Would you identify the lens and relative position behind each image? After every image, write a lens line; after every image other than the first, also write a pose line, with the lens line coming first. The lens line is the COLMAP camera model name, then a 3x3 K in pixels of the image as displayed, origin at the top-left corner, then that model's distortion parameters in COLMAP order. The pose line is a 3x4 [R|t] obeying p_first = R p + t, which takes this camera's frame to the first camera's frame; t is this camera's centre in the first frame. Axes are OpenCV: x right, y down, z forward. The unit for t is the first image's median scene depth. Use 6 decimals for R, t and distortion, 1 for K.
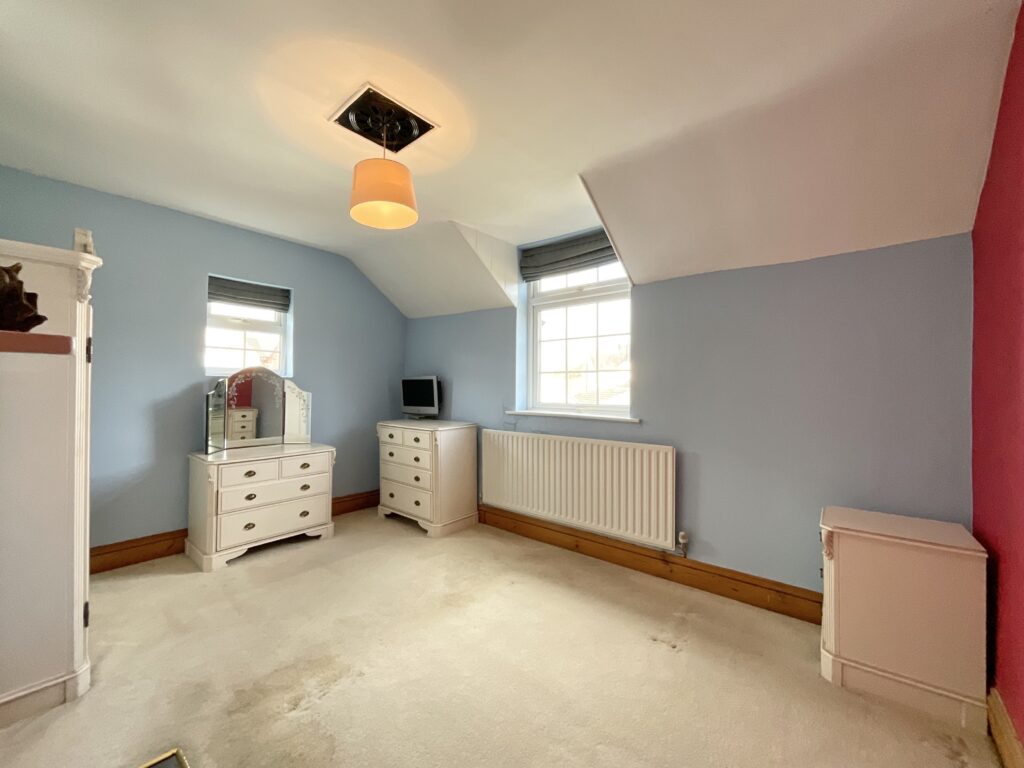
lens RADIAL K [[412.8, 0, 512.0], [0, 412.8, 384.0], [0, 0, 1]] dist [-0.000628, 0.000083]
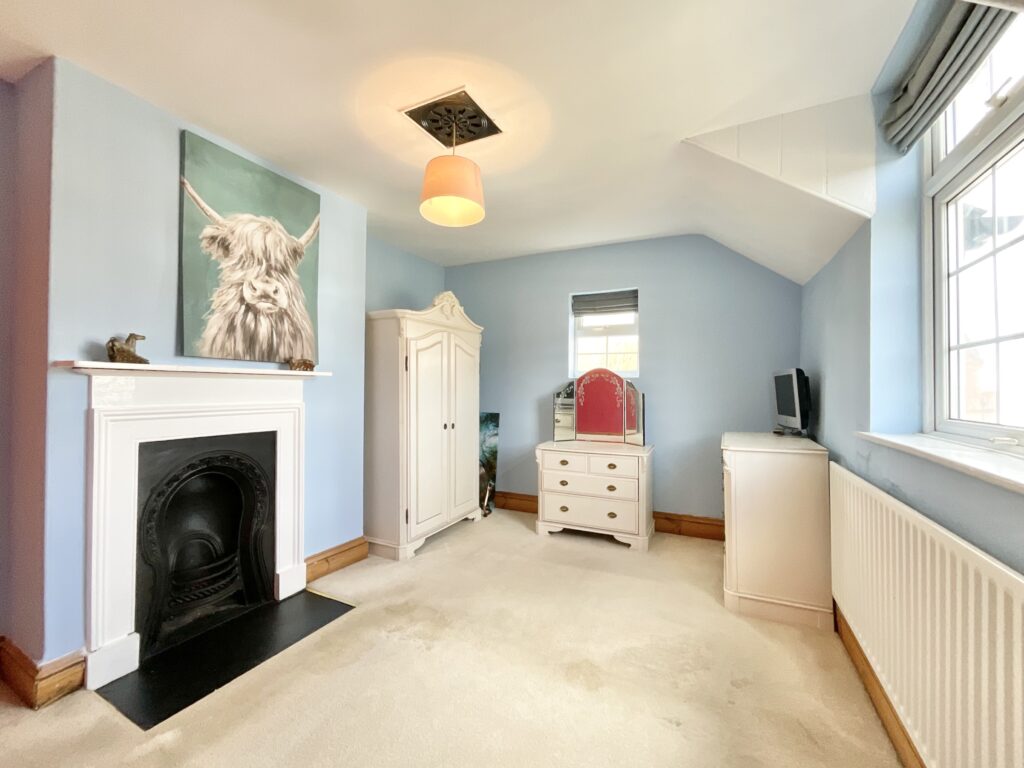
lens RADIAL K [[423.6, 0, 512.0], [0, 423.6, 384.0], [0, 0, 1]] dist [-0.016082, 0.000195]
pose [[0.238023, -0.016984, -0.971111, 0.424408], [0.002372, 0.999854, -0.016905, 0.018041], [0.971257, 0.001720, 0.238029, 0.526742]]
